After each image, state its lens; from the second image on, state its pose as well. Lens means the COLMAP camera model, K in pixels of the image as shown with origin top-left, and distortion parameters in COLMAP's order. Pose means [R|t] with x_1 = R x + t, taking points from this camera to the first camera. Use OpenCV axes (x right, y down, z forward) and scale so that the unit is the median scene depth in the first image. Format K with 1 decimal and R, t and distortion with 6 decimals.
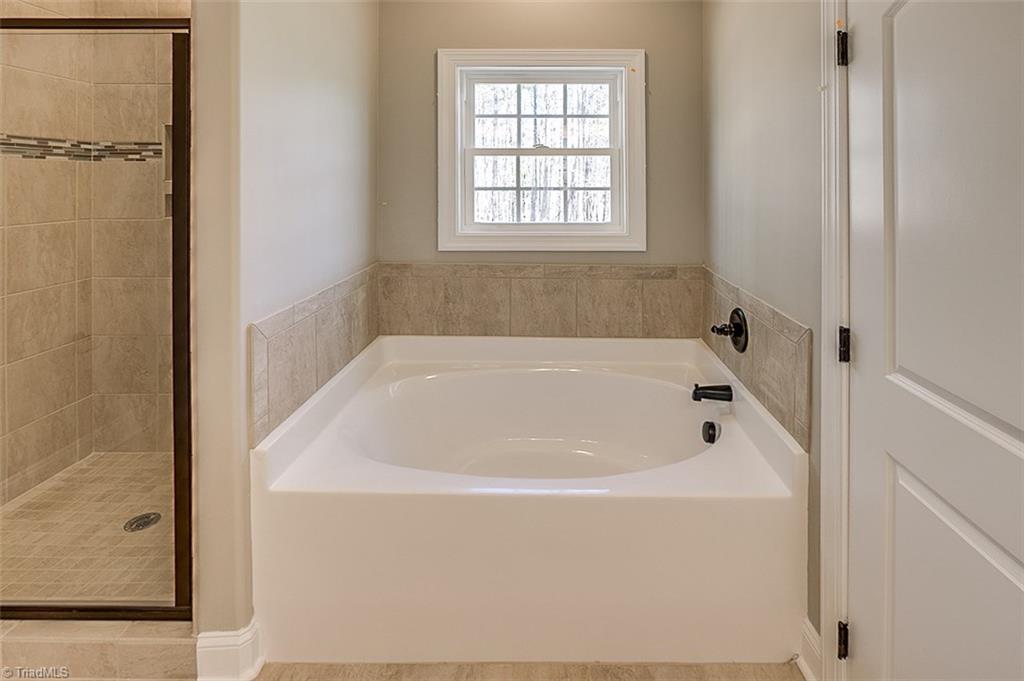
lens RADIAL K [[473.6, 0, 513.0], [0, 473.6, 330.8], [0, 0, 1]] dist [-0.017171, 0.004107]
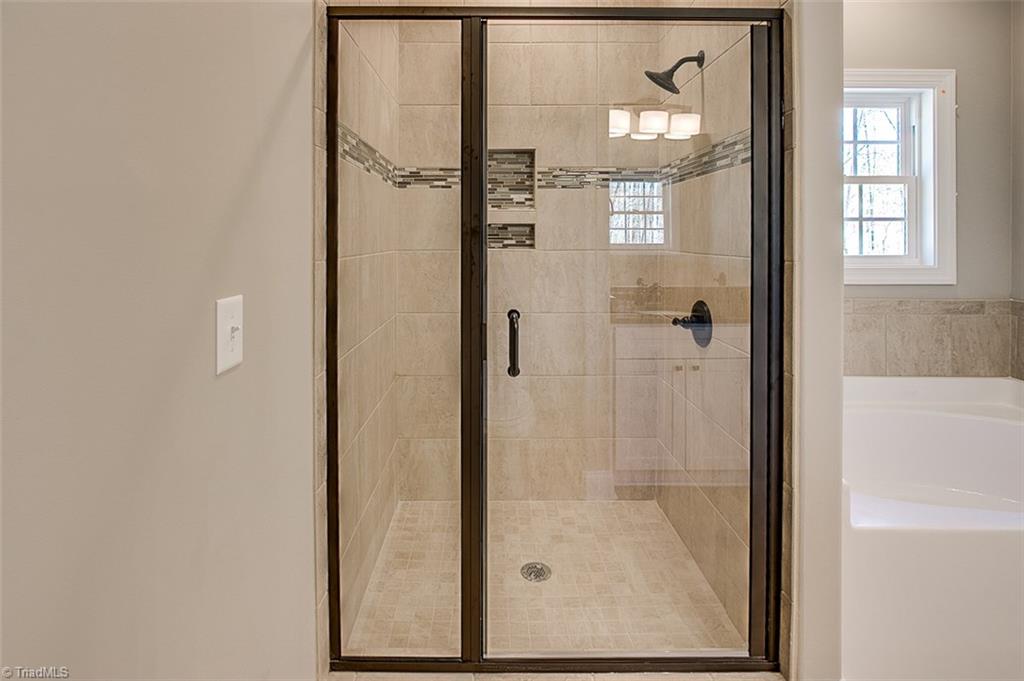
lens RADIAL K [[473.6, 0, 509.7], [0, 473.6, 350.8], [0, 0, 1]] dist [-0.017171, 0.004107]
pose [[0.999936, 0.000593, -0.011289, -0.619488], [-0.000625, 0.999996, -0.002829, -0.034927], [0.011287, 0.002836, 0.999932, 0.061478]]
